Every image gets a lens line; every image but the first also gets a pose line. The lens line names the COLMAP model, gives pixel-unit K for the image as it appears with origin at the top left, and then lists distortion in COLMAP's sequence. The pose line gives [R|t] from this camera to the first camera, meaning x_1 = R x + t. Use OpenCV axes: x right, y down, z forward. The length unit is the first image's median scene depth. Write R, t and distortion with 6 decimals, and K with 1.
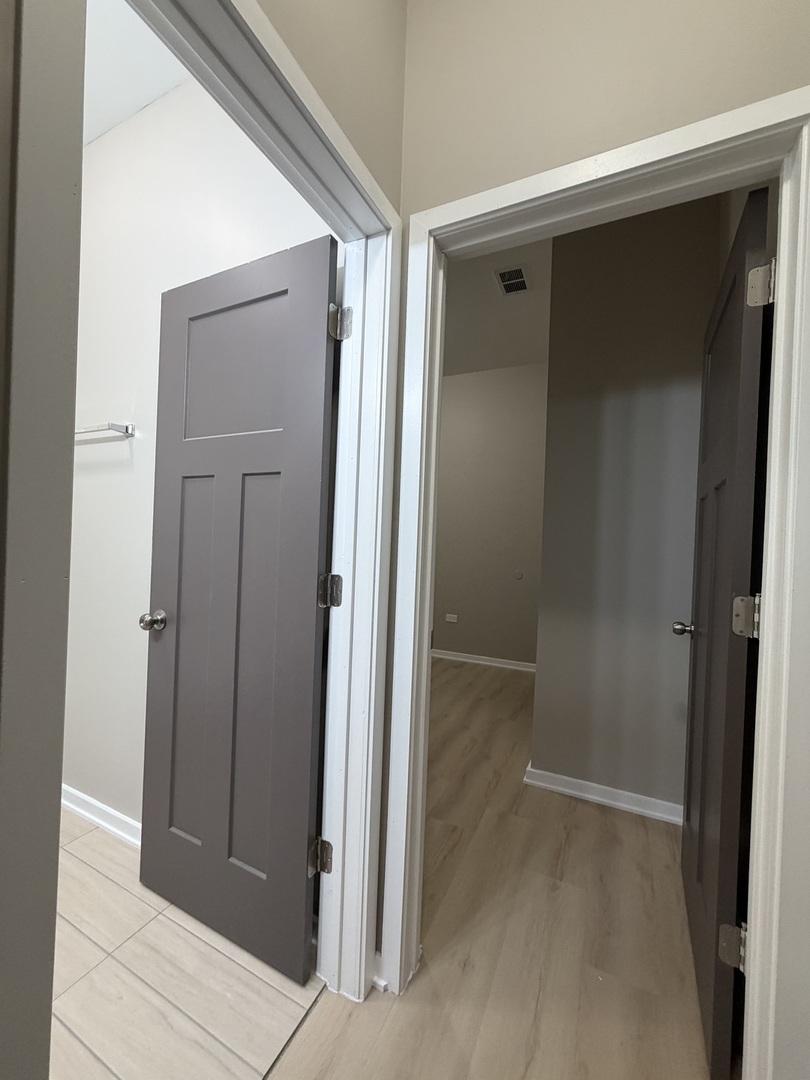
lens RADIAL K [[432.0, 0, 406.8], [0, 432.0, 538.3], [0, 0, 1]] dist [0.002538, -0.000373]
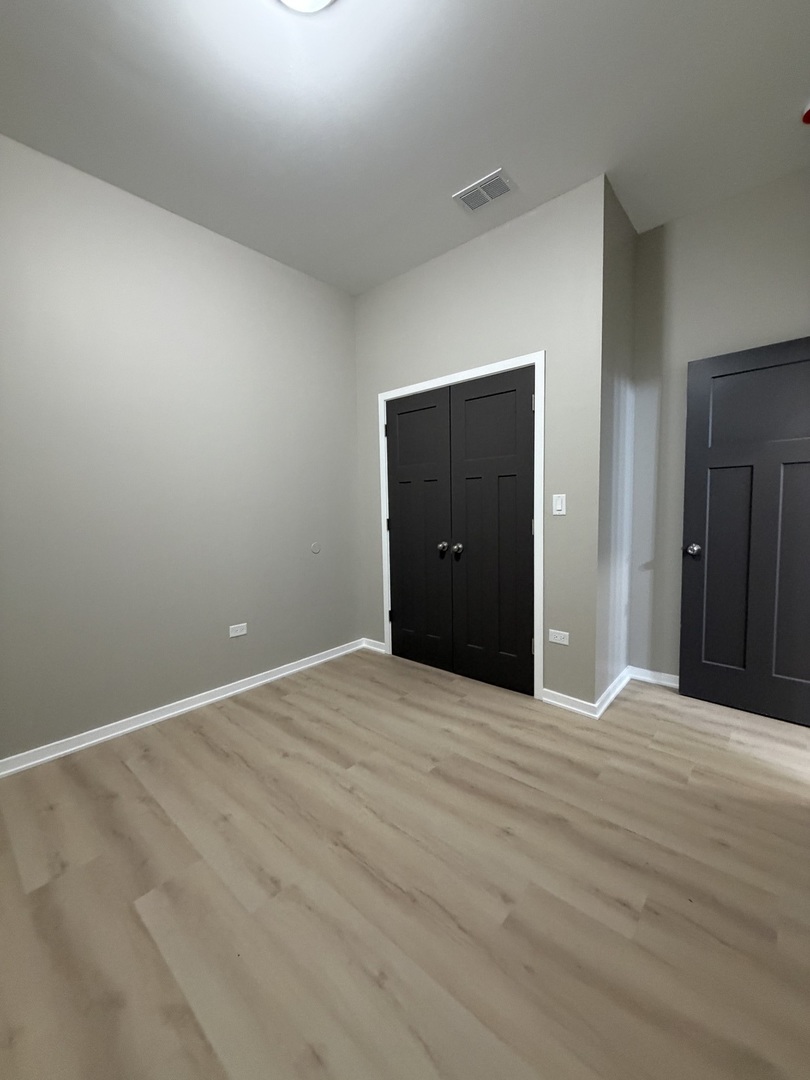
lens RADIAL K [[432.0, 0, 412.2], [0, 432.0, 543.5], [0, 0, 1]] dist [0.002538, -0.000373]
pose [[0.266172, -0.129503, 0.955187, -0.695744], [0.027551, 0.991551, 0.126756, -0.024091], [-0.963532, -0.007422, 0.267491, 0.958475]]
